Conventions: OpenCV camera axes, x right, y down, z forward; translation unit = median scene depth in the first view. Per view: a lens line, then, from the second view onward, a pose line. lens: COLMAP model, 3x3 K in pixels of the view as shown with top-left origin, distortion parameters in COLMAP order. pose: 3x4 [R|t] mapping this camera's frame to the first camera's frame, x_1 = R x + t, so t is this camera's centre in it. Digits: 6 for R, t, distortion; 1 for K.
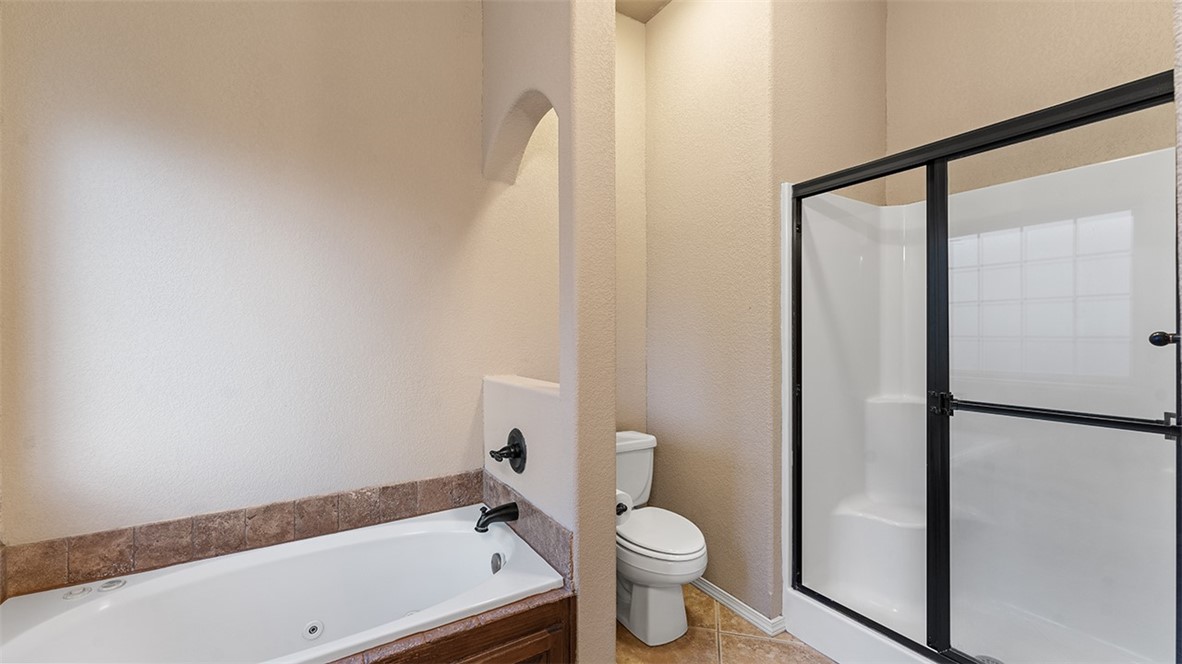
lens RADIAL K [[479.1, 0, 593.6], [0, 479.1, 336.6], [0, 0, 1]] dist [0.001209, 0.000500]
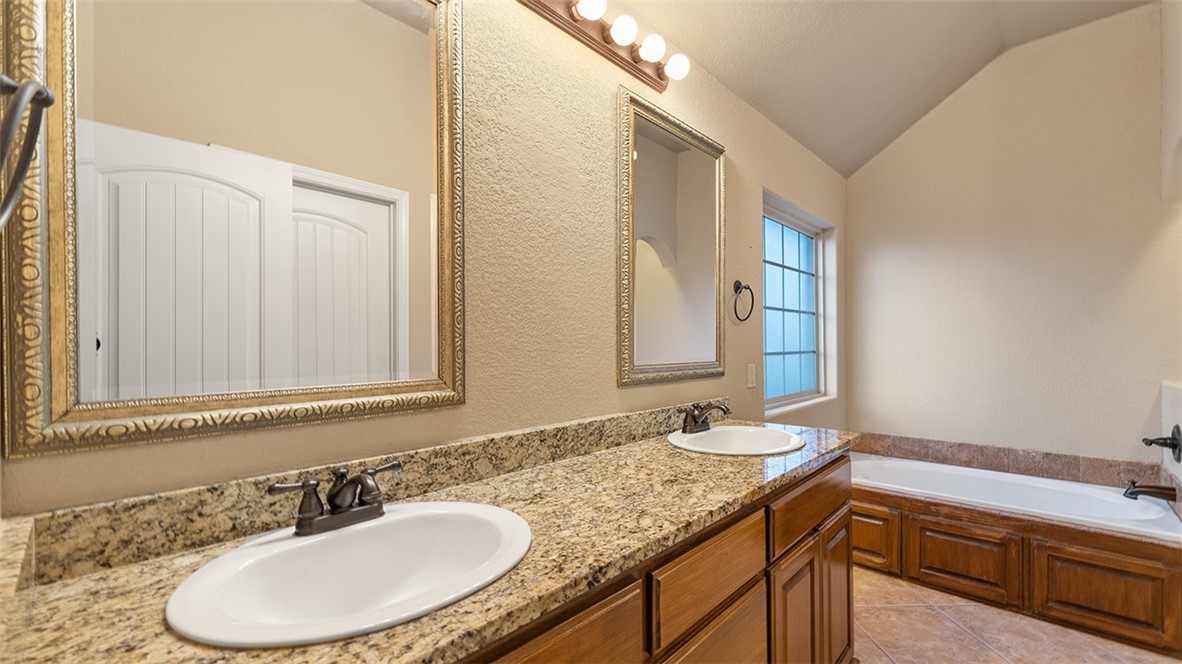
lens RADIAL K [[479.1, 0, 591.5], [0, 479.1, 343.1], [0, 0, 1]] dist [0.001209, 0.000500]
pose [[0.255988, -0.001866, -0.966678, 0.627665], [-0.007566, 0.999964, -0.003934, 0.010601], [0.966650, 0.008321, 0.255965, -0.703569]]
